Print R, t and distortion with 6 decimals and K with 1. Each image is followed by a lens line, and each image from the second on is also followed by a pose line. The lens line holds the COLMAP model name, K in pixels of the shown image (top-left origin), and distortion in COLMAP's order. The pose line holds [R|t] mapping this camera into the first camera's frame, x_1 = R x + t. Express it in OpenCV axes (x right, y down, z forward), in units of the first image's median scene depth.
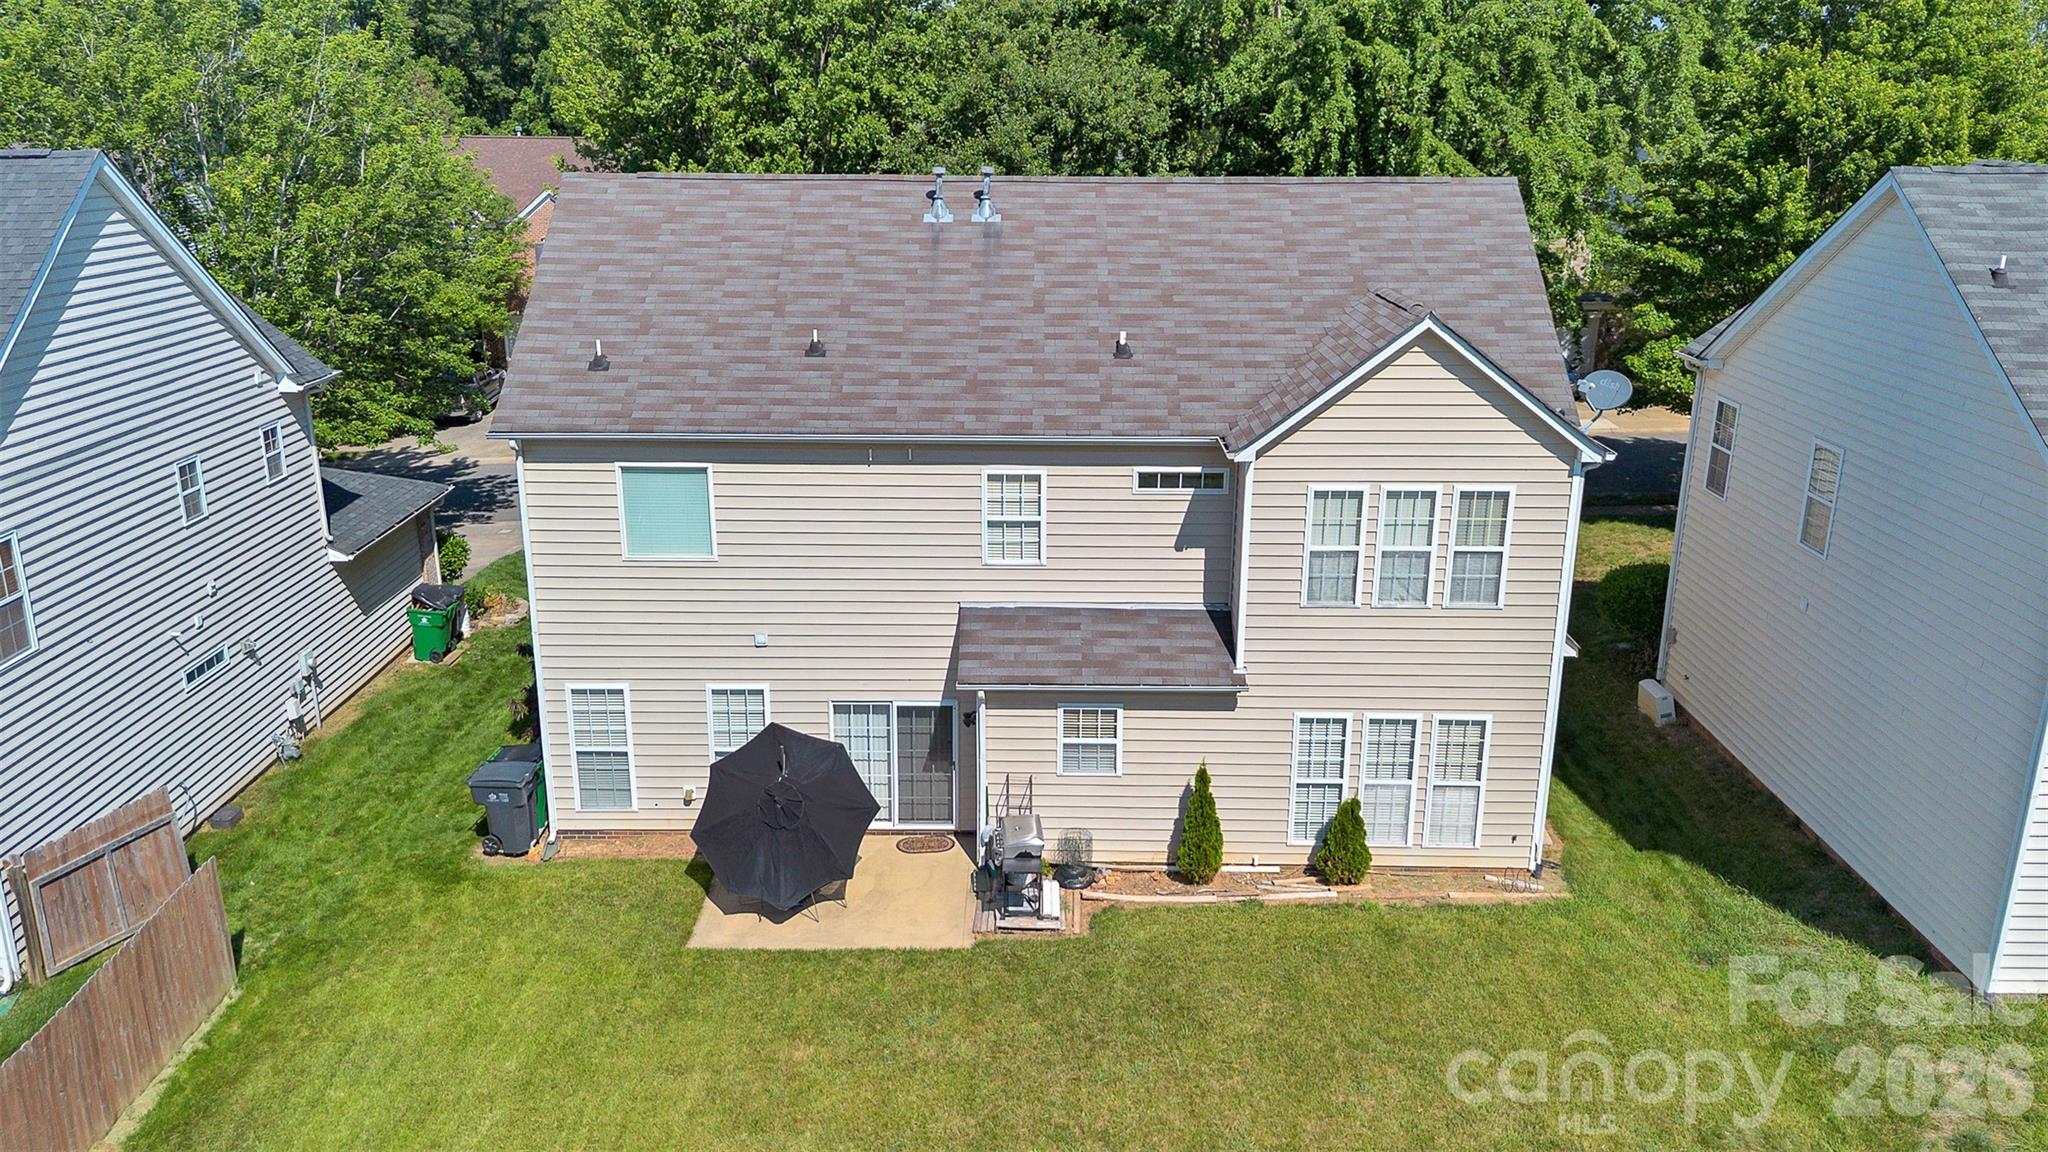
lens RADIAL K [[1493.7, 0, 1024.0], [0, 1493.7, 576.0], [0, 0, 1]] dist [0.088940, -0.152796]
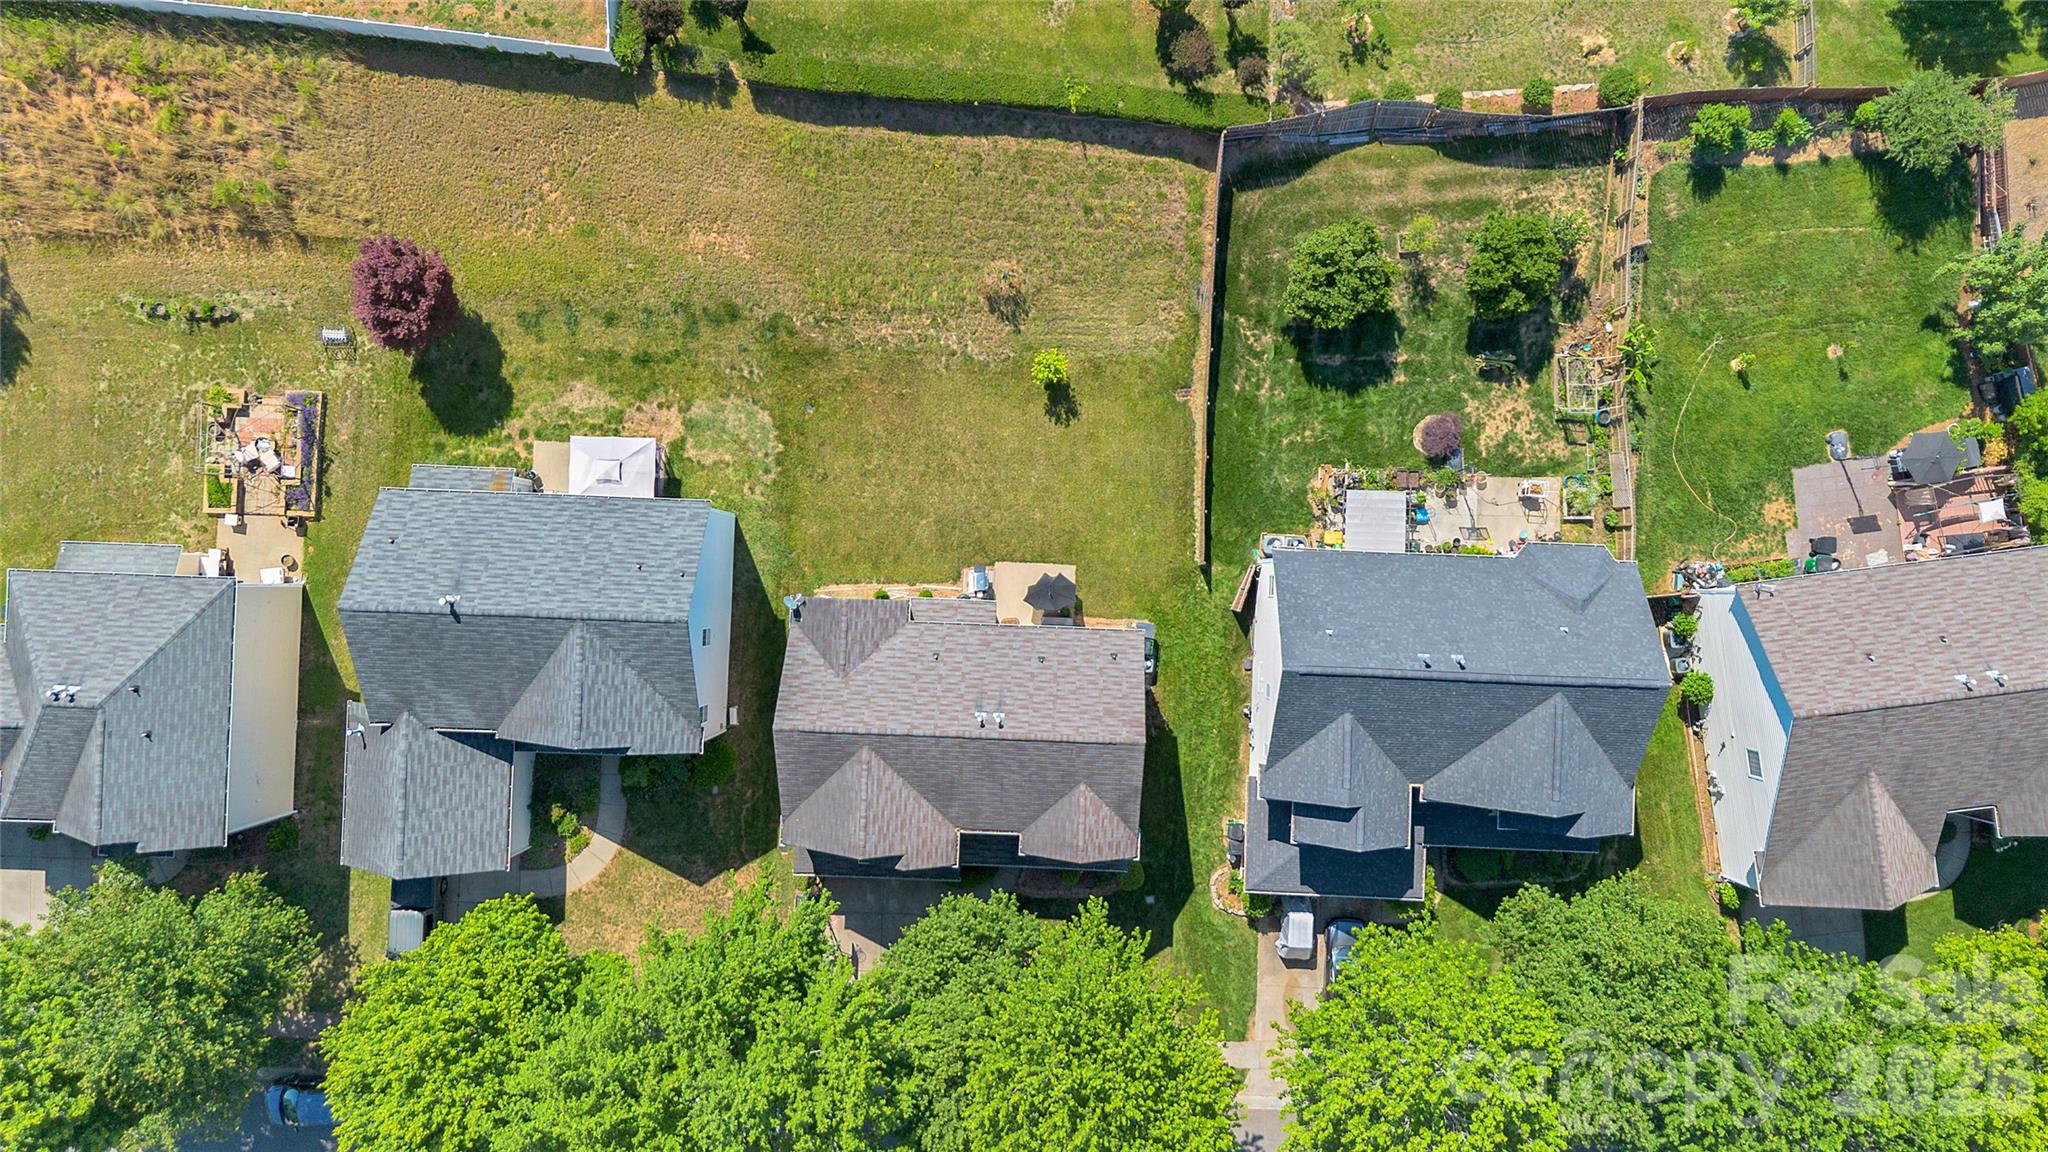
lens RADIAL K [[1427.5, 0, 1024.0], [0, 1427.5, 576.0], [0, 0, 1]] dist [-0.001448, -0.003196]
pose [[-0.999517, -0.030431, 0.006375, -0.115633], [0.014803, -0.285441, 0.958282, -2.754110], [-0.027342, 0.957913, 0.285753, 0.056951]]
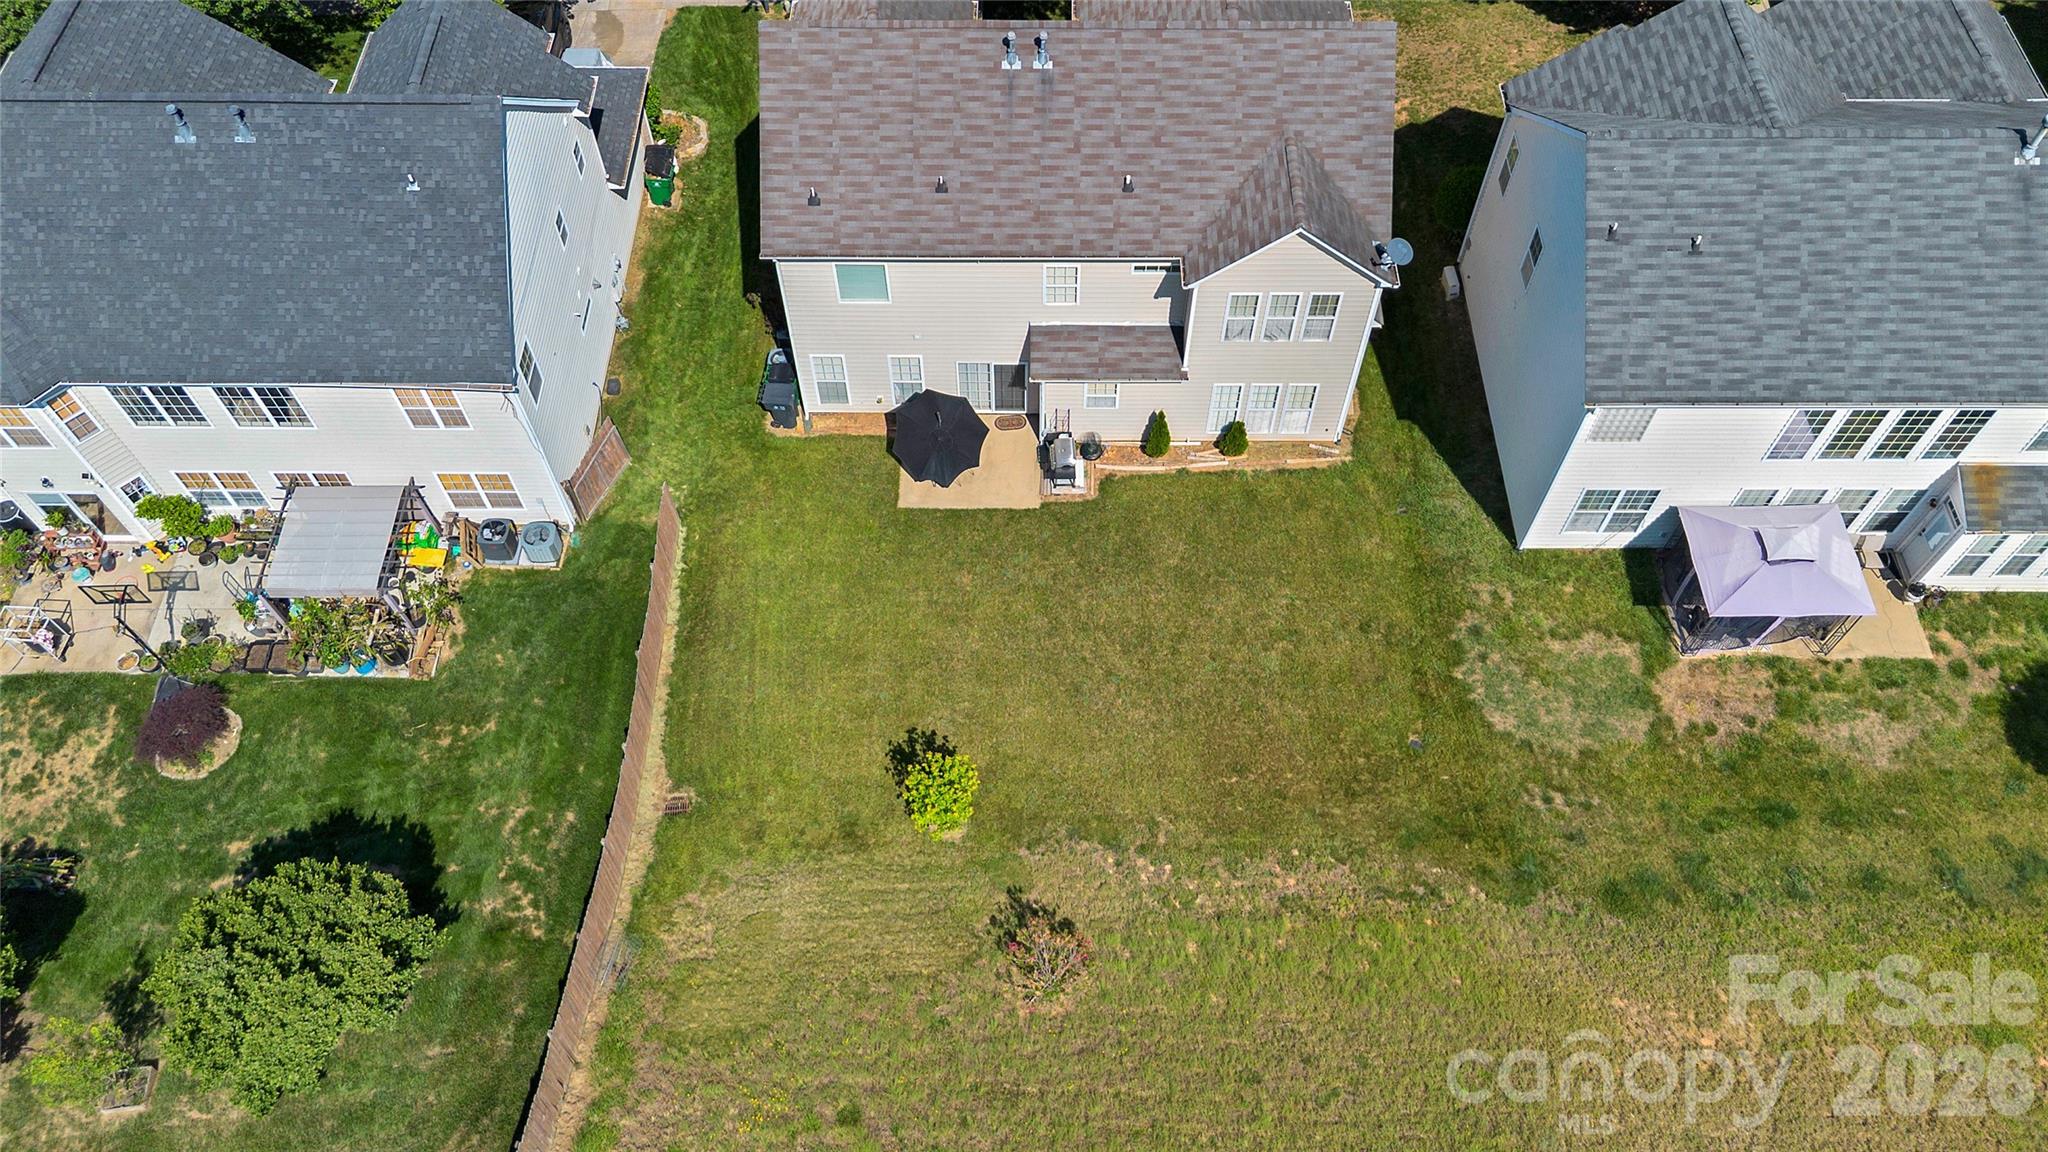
lens RADIAL K [[1483.8, 0, 1024.0], [0, 1483.8, 576.0], [0, 0, 1]] dist [0.001714, -0.007121]
pose [[0.999972, -0.005966, -0.004544, -0.043960], [0.007491, 0.765376, 0.643540, -0.880367], [-0.000361, -0.643556, 0.765399, -0.530400]]
